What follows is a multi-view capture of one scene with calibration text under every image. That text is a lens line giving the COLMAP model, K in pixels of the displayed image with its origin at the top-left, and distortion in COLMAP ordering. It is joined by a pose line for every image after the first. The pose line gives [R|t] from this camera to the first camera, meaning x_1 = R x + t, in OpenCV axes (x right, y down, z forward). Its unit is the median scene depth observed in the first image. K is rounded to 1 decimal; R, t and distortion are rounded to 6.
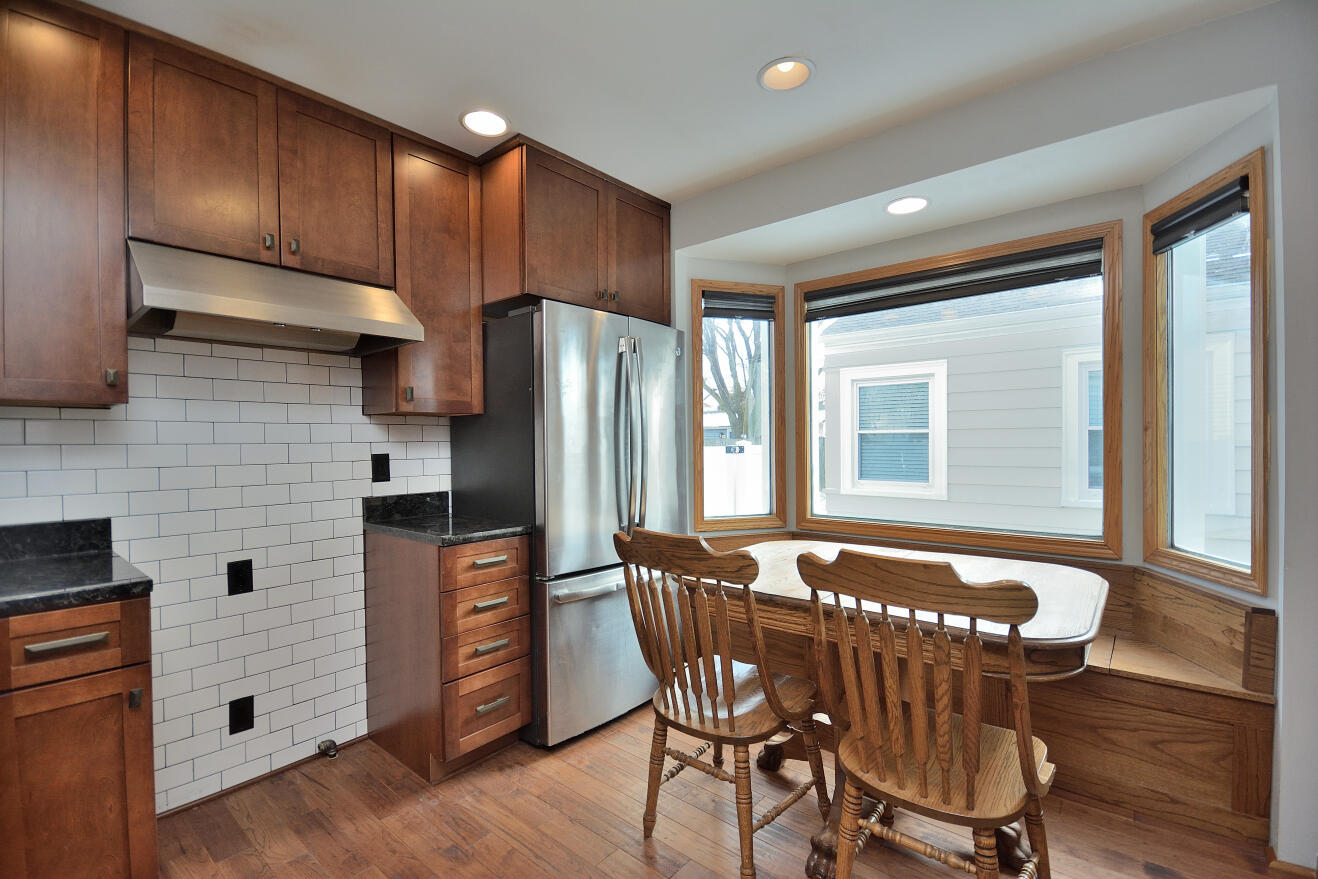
lens RADIAL K [[580.7, 0, 661.4], [0, 580.7, 445.0], [0, 0, 1]] dist [-0.002039, -0.000523]
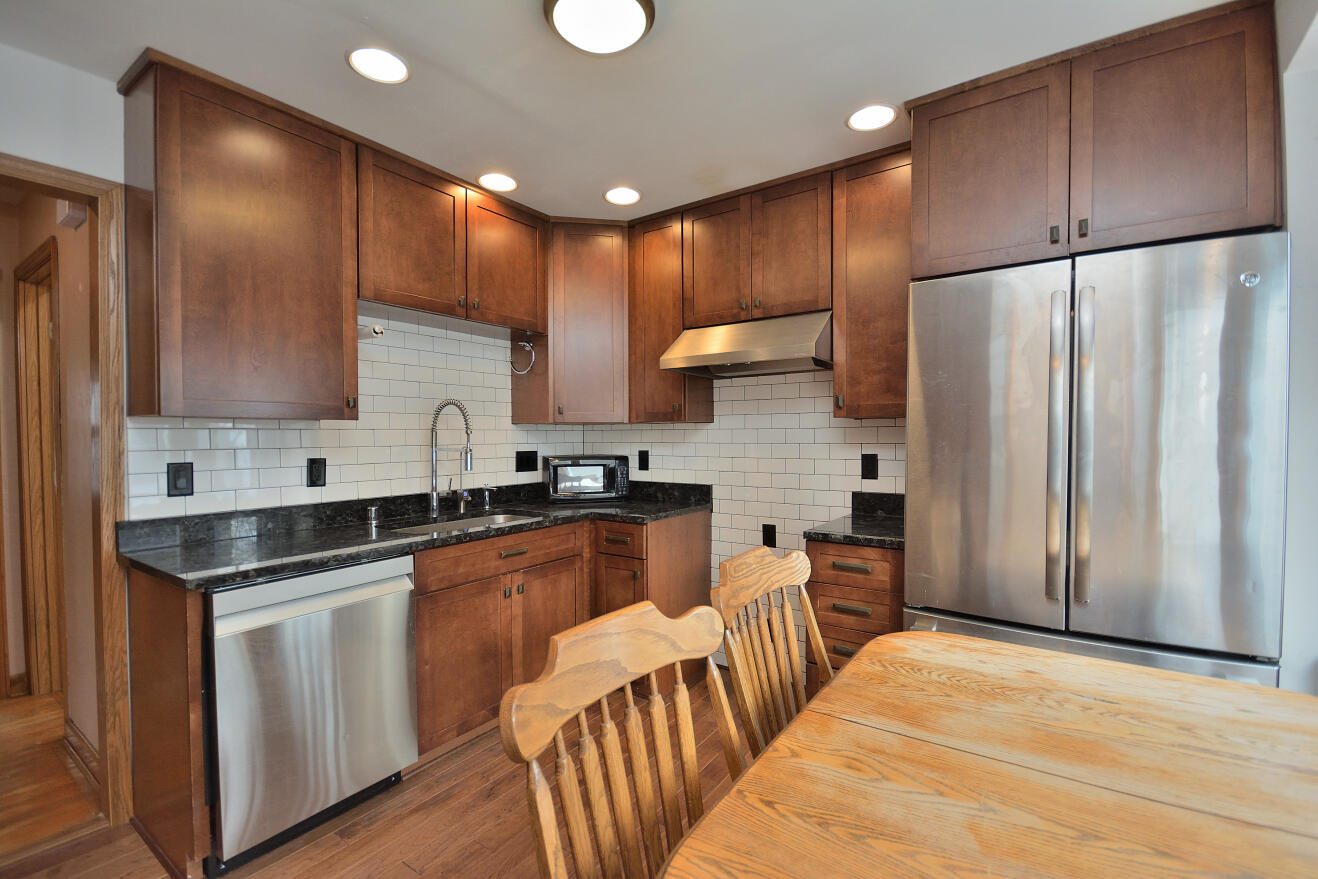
lens RADIAL K [[580.7, 0, 661.4], [0, 580.7, 445.0], [0, 0, 1]] dist [-0.002039, -0.000523]
pose [[0.098939, 0.019343, -0.994905, 0.659291], [-0.011685, 0.999765, 0.018275, -0.020085], [0.995025, 0.009817, 0.099142, 0.573388]]
